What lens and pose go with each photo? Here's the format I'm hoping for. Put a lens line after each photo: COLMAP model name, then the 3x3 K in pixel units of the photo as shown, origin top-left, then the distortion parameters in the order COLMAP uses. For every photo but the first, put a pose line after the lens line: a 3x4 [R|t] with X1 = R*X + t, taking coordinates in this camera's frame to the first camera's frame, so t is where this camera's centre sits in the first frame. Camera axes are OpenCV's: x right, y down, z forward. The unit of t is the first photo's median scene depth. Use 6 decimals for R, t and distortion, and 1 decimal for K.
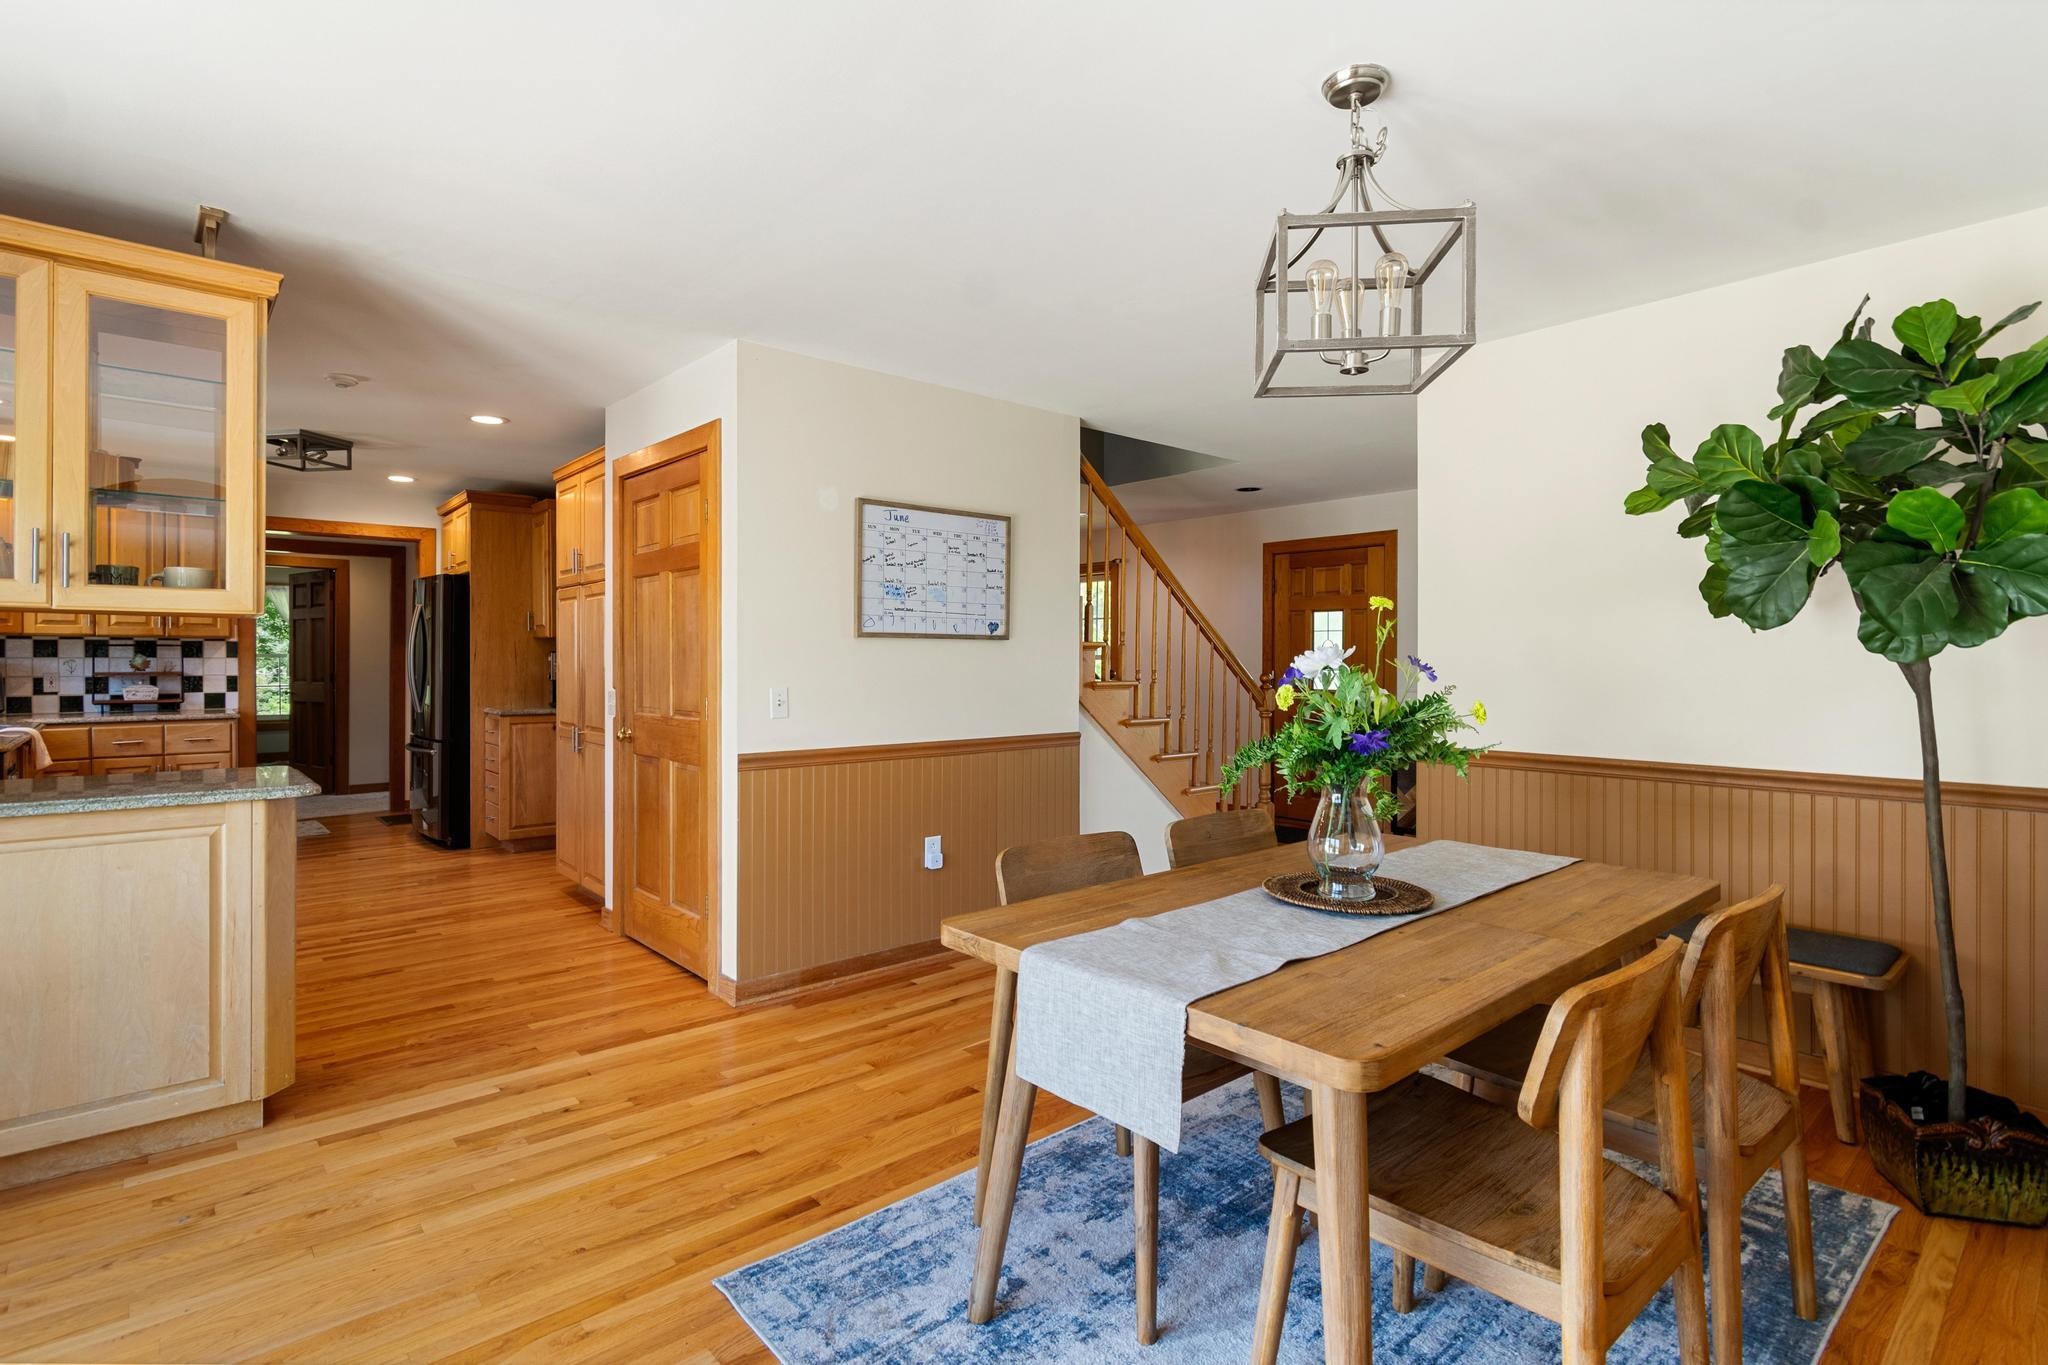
lens RADIAL K [[1001.0, 0, 1030.1], [0, 1001.0, 655.9], [0, 0, 1]] dist [-0.002565, -0.001085]
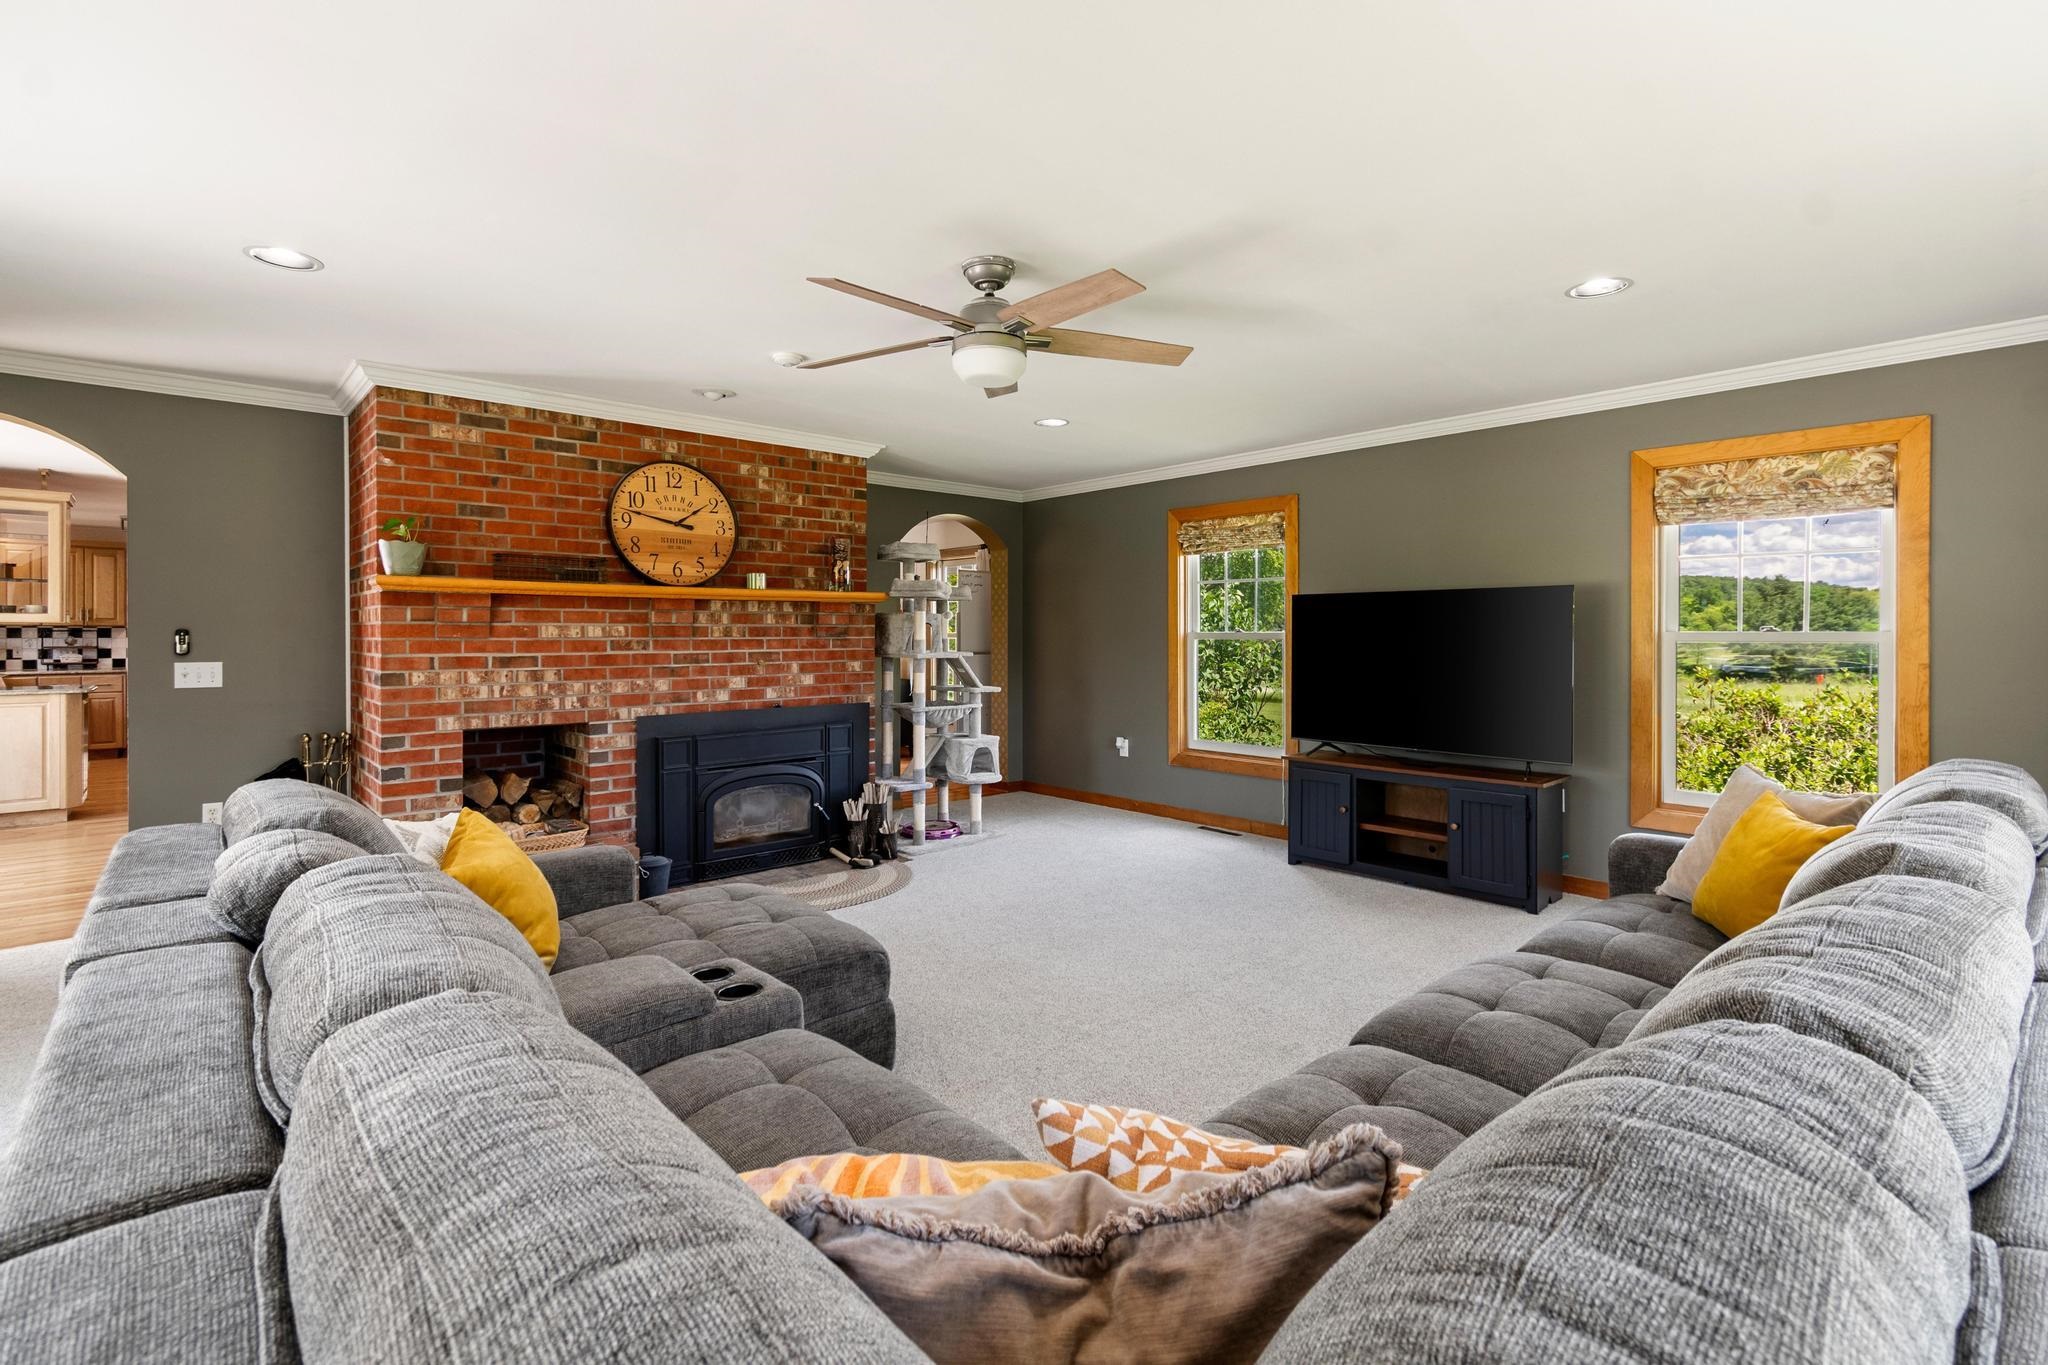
lens RADIAL K [[939.9, 0, 1025.1], [0, 939.9, 639.4], [0, 0, 1]] dist [0.002016, 0.000522]
pose [[0.999975, -0.002573, 0.006642, 0.818627], [0.002512, 0.999955, 0.009167, -0.007055], [-0.006665, -0.009150, 0.999936, -0.702738]]
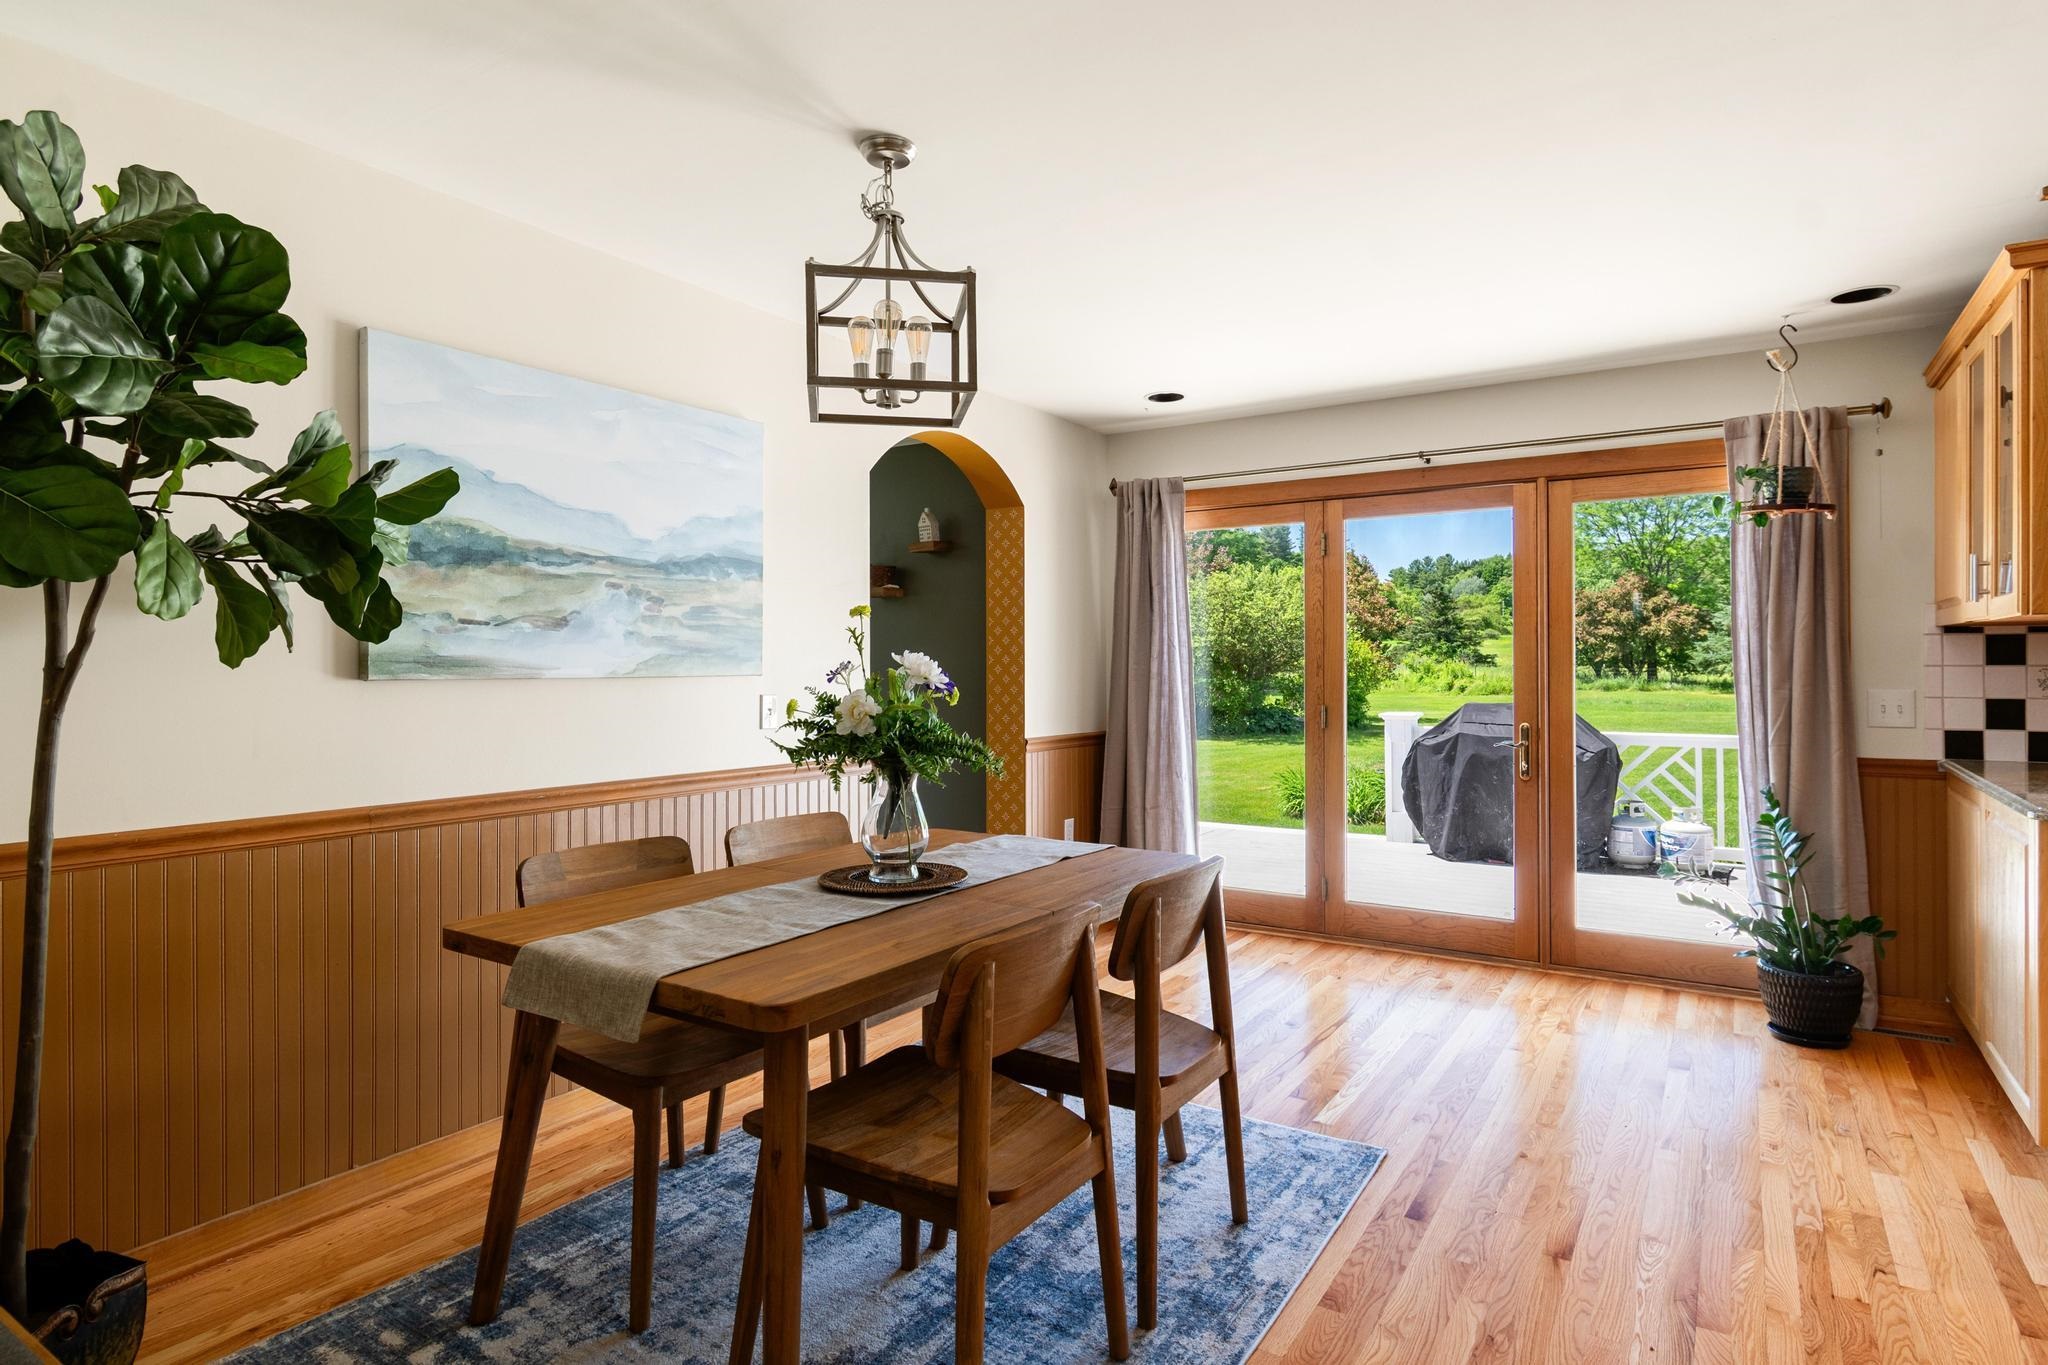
lens RADIAL K [[1111.5, 0, 1028.8], [0, 1111.5, 666.4], [0, 0, 1]] dist [0.000027, -0.003486]
pose [[-0.964255, 0.000824, -0.264973, 0.181820], [0.002014, 0.999989, -0.004219, 0.003959], [0.264967, -0.004602, -0.964247, 0.812049]]
